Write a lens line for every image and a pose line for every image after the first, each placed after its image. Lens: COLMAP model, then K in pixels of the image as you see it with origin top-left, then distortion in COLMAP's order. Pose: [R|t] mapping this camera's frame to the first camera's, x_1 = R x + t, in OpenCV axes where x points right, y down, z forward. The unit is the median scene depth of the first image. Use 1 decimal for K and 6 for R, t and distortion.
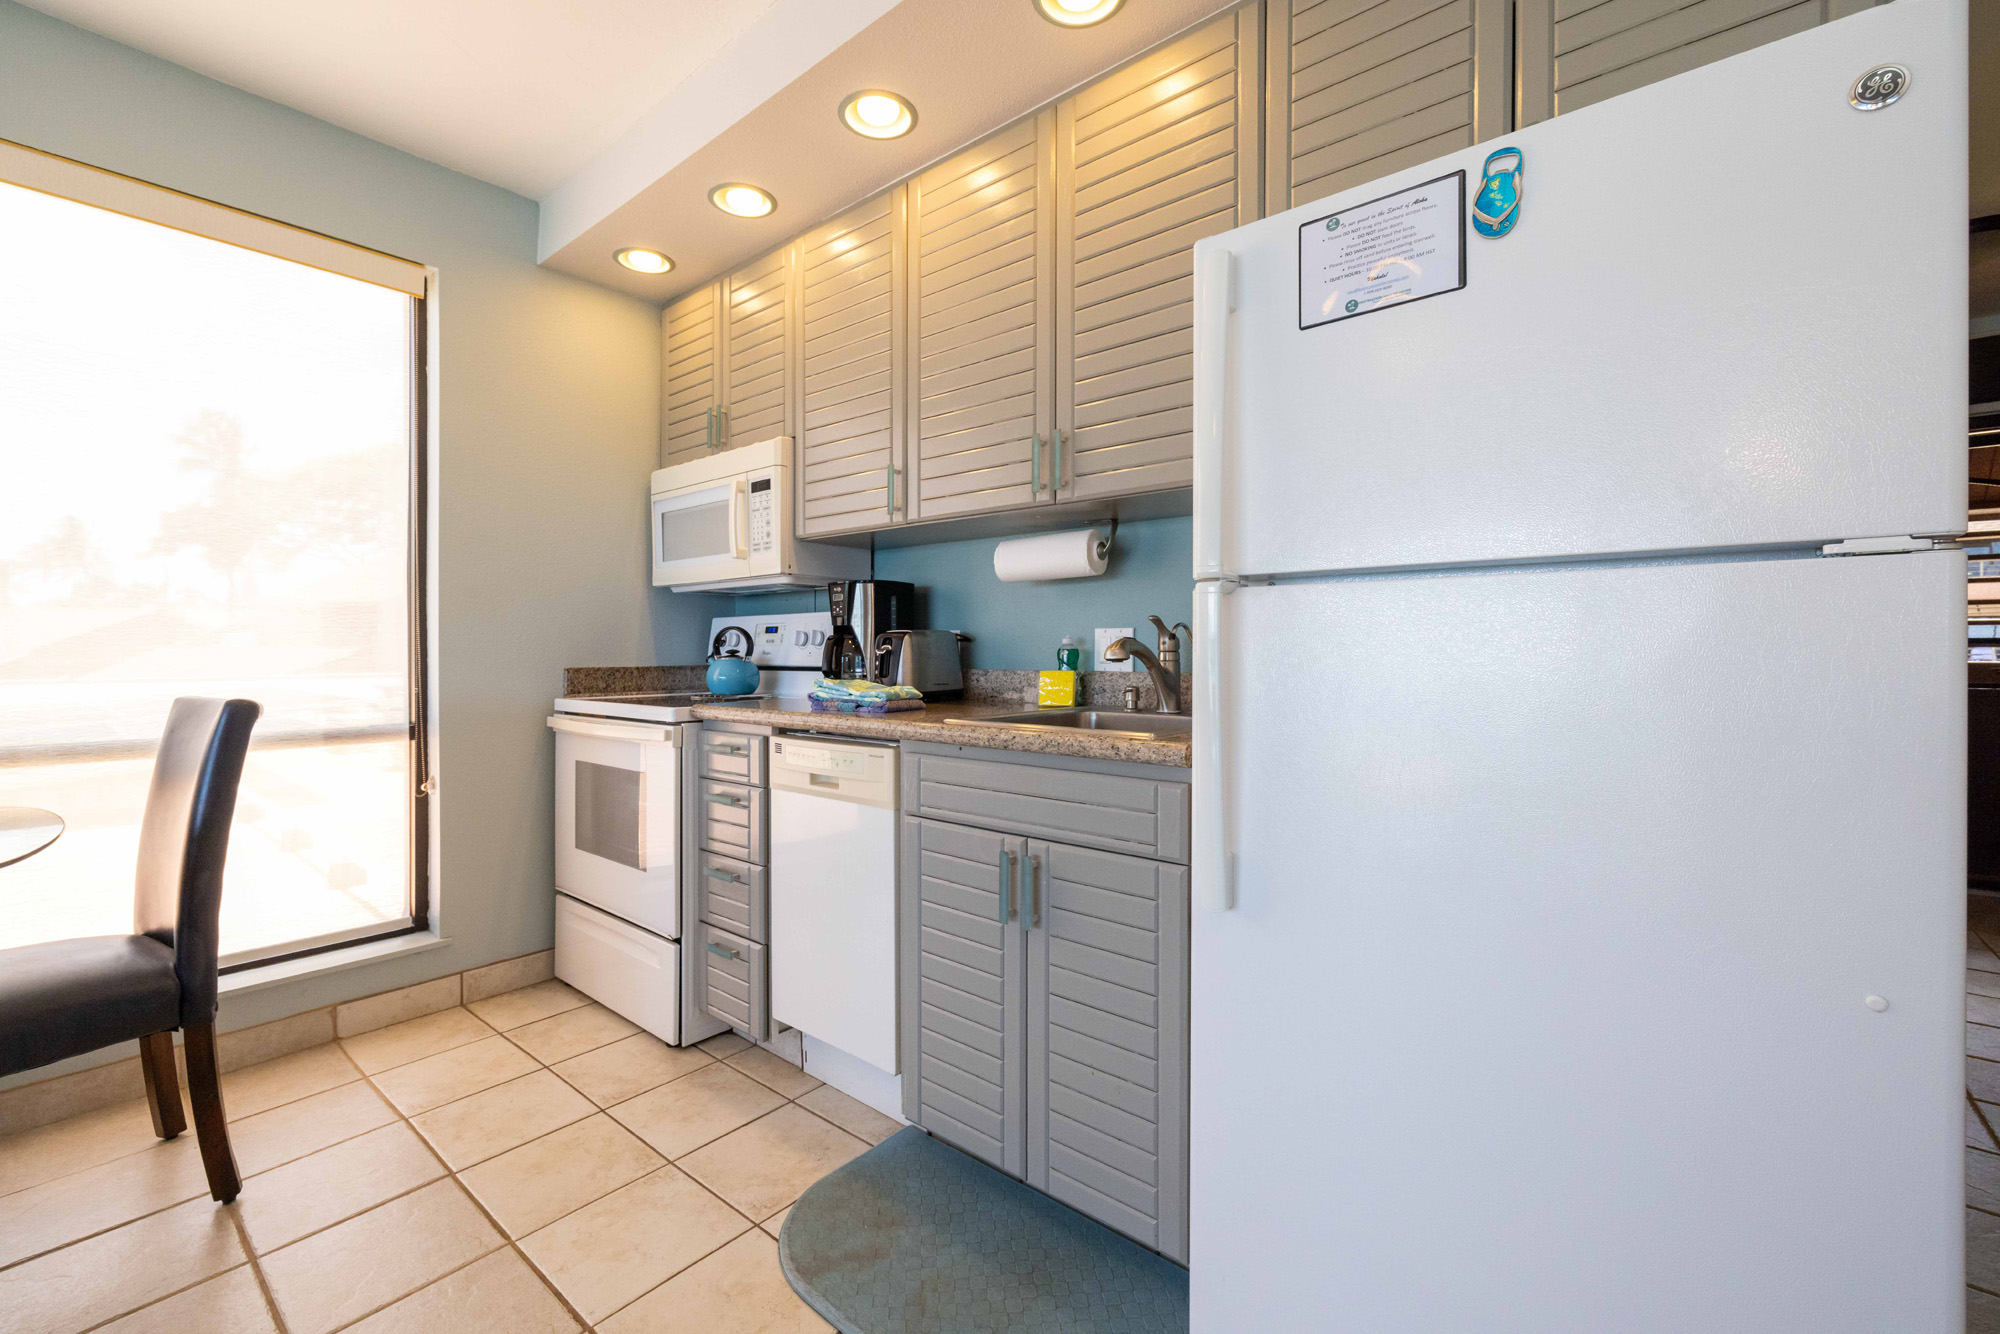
lens RADIAL K [[836.4, 0, 998.5], [0, 836.4, 652.5], [0, 0, 1]] dist [0.001182, 0.000444]
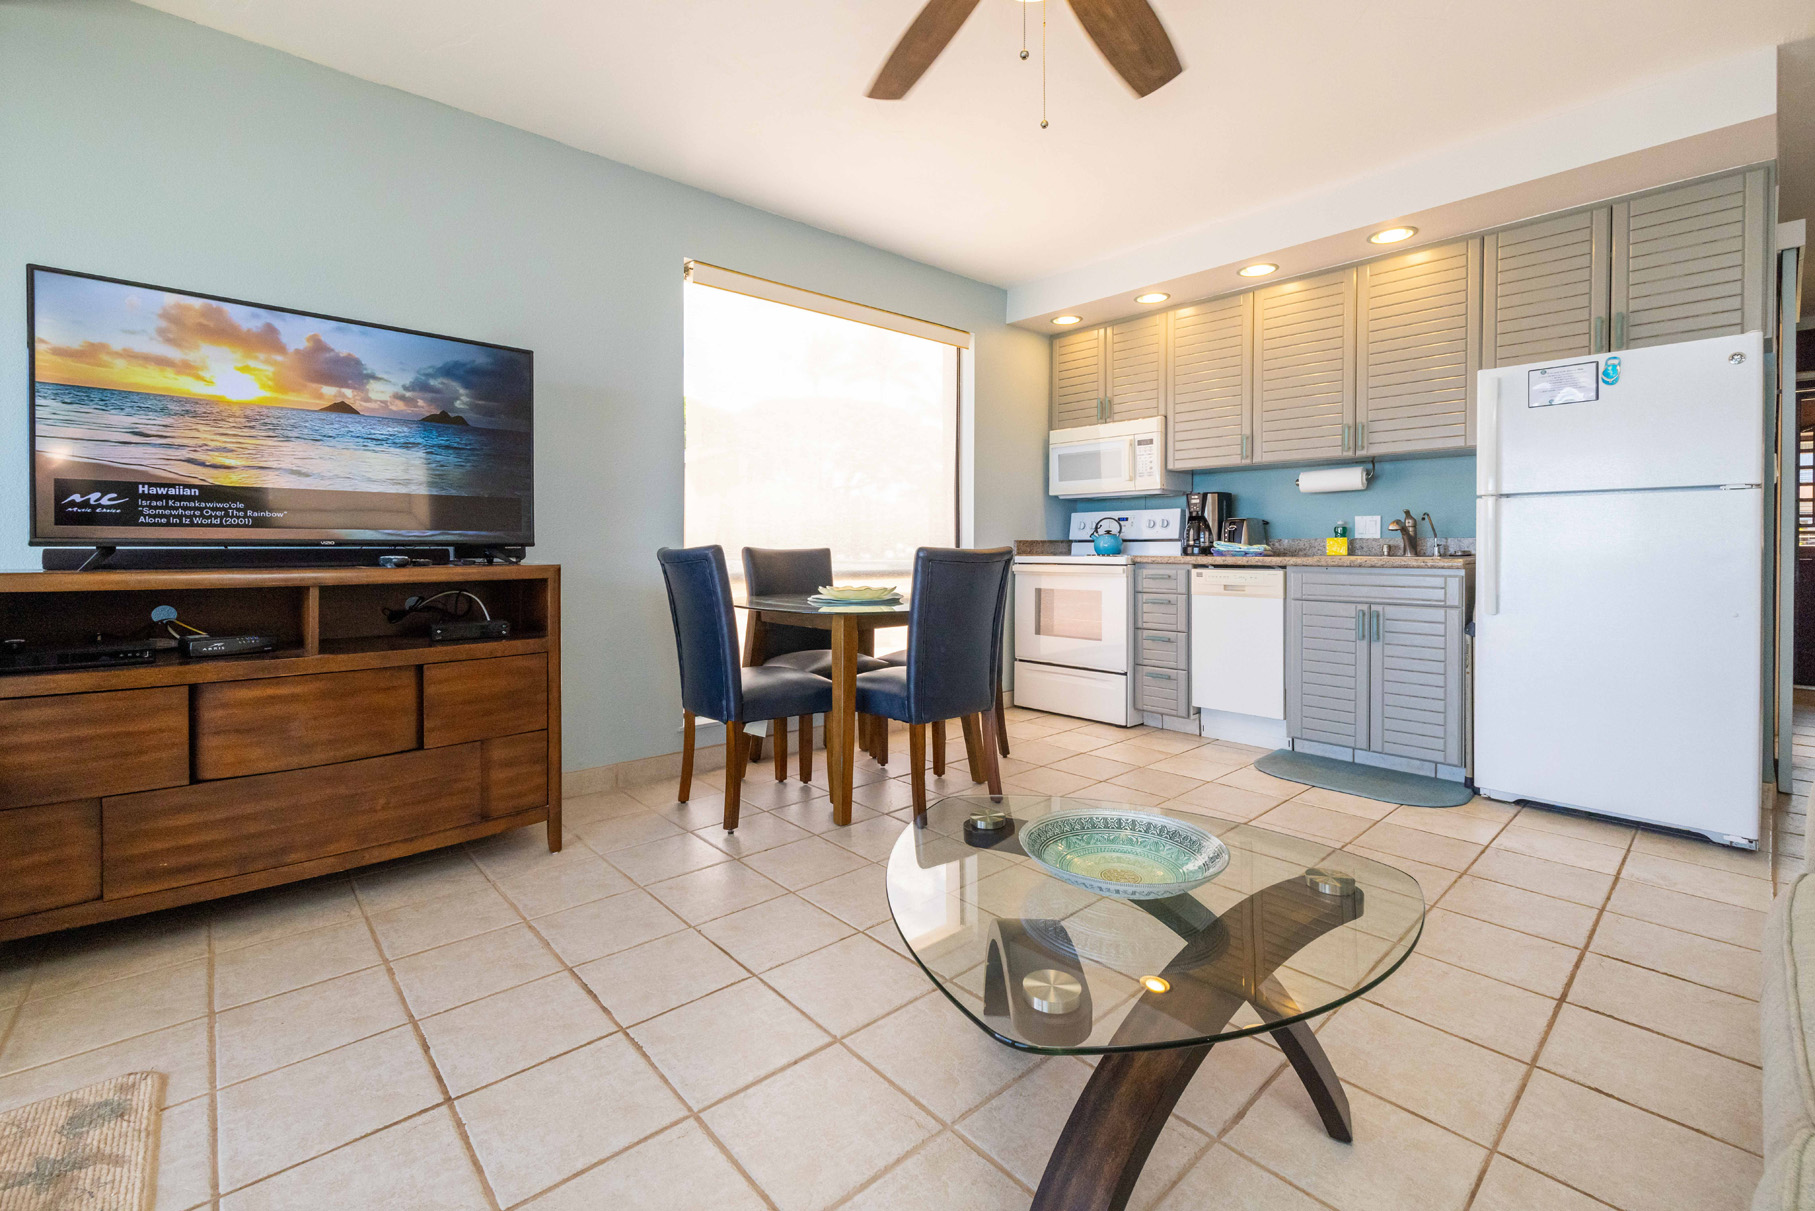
lens RADIAL K [[772.4, 0, 902.9], [0, 772.4, 553.0], [0, 0, 1]] dist [0.001101, 0.000261]
pose [[0.989915, 0.002730, -0.141636, -0.662209], [-0.001865, 0.999979, 0.006239, 0.046554], [0.141650, -0.005912, 0.989899, -0.919266]]
